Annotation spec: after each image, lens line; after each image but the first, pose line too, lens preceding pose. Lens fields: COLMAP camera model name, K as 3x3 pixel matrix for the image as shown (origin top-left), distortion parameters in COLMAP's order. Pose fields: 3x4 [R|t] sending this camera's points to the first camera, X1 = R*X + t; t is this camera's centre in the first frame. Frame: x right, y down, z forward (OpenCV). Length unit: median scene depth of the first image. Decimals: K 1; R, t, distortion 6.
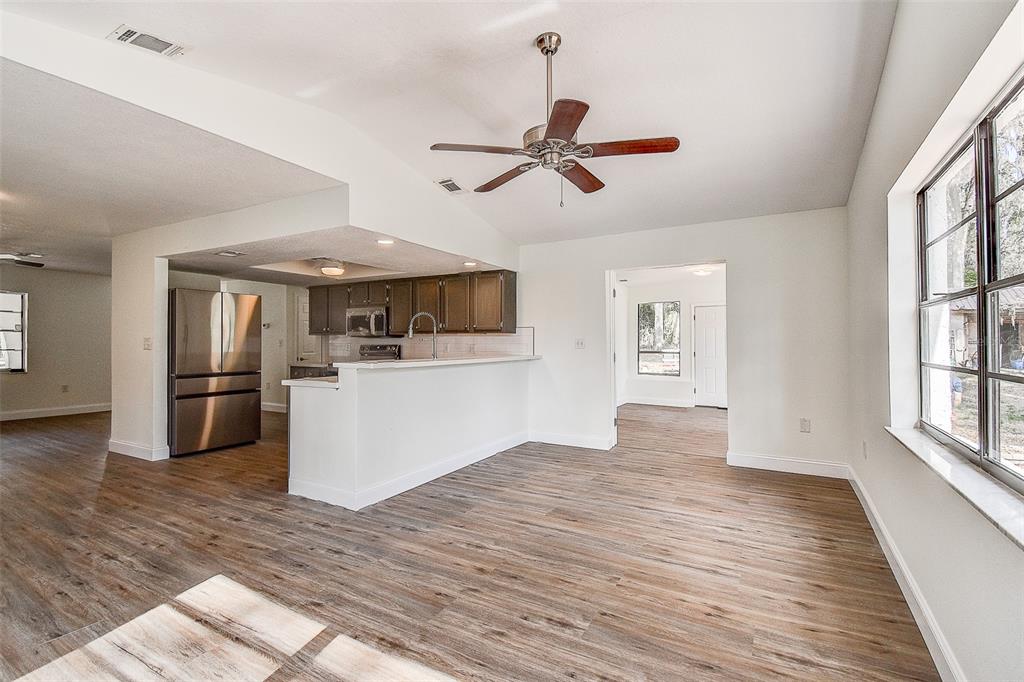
lens RADIAL K [[472.2, 0, 515.8], [0, 472.2, 338.7], [0, 0, 1]] dist [0.010792, -0.003694]
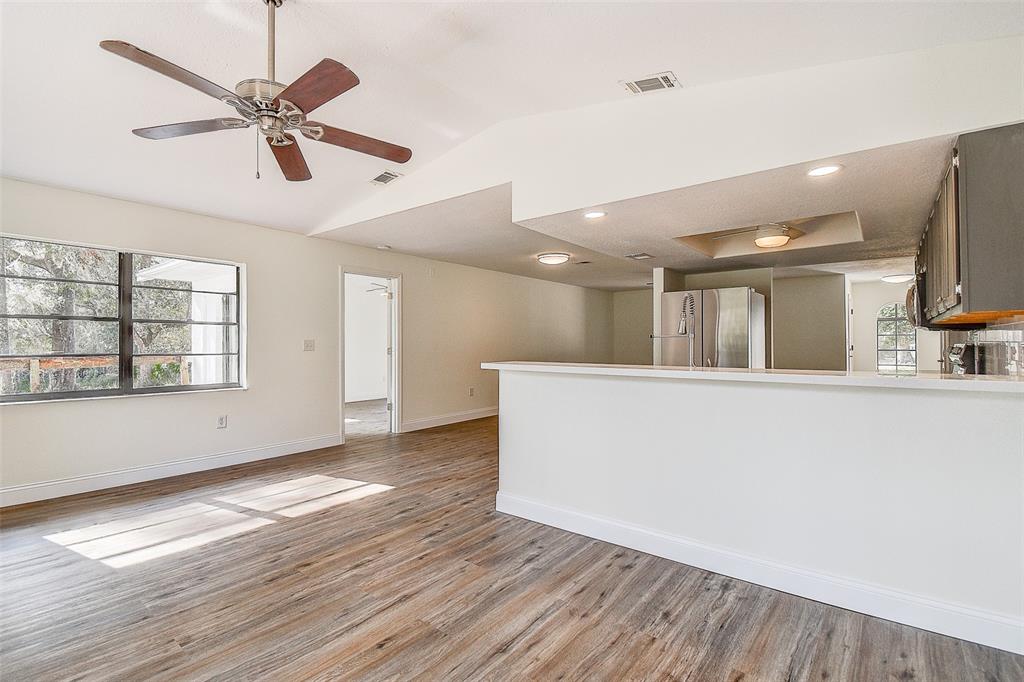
lens RADIAL K [[472.2, 0, 507.7], [0, 472.2, 343.0], [0, 0, 1]] dist [0.010792, -0.003694]
pose [[-0.167913, 0.002930, -0.985798, 0.727881], [0.014508, 0.999895, 0.000500, 0.011608], [0.985695, -0.014218, -0.167938, 1.355888]]
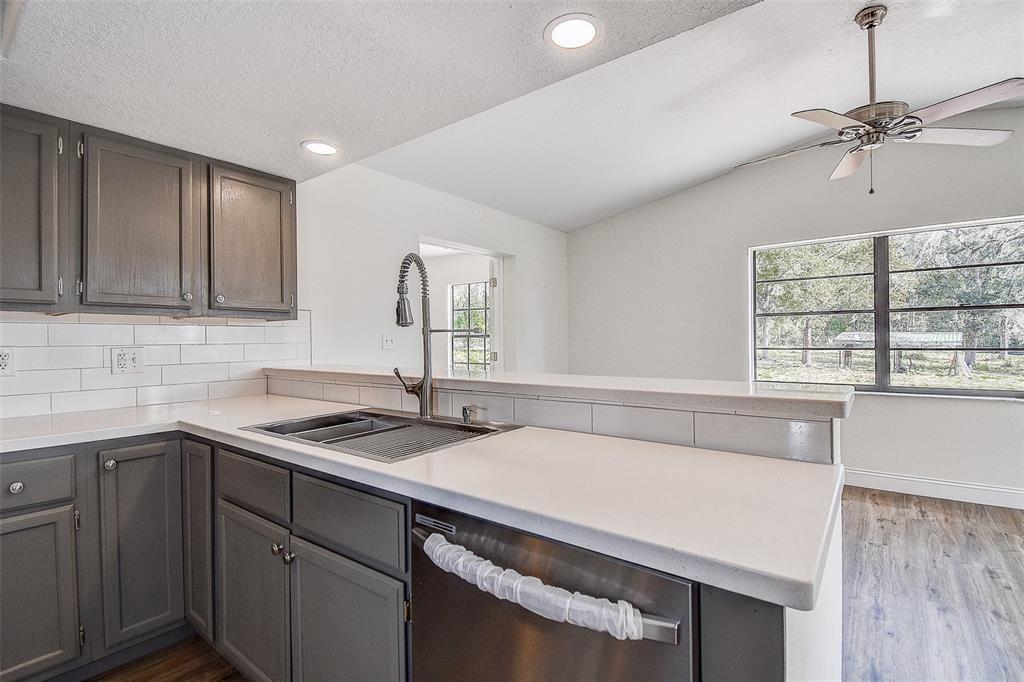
lens RADIAL K [[472.2, 0, 522.4], [0, 472.2, 341.2], [0, 0, 1]] dist [0.010792, -0.003694]
pose [[0.118300, 0.005340, 0.992964, -0.847651], [-0.003294, 0.999982, -0.004985, 0.014239], [-0.992972, -0.002681, 0.118316, 1.384696]]
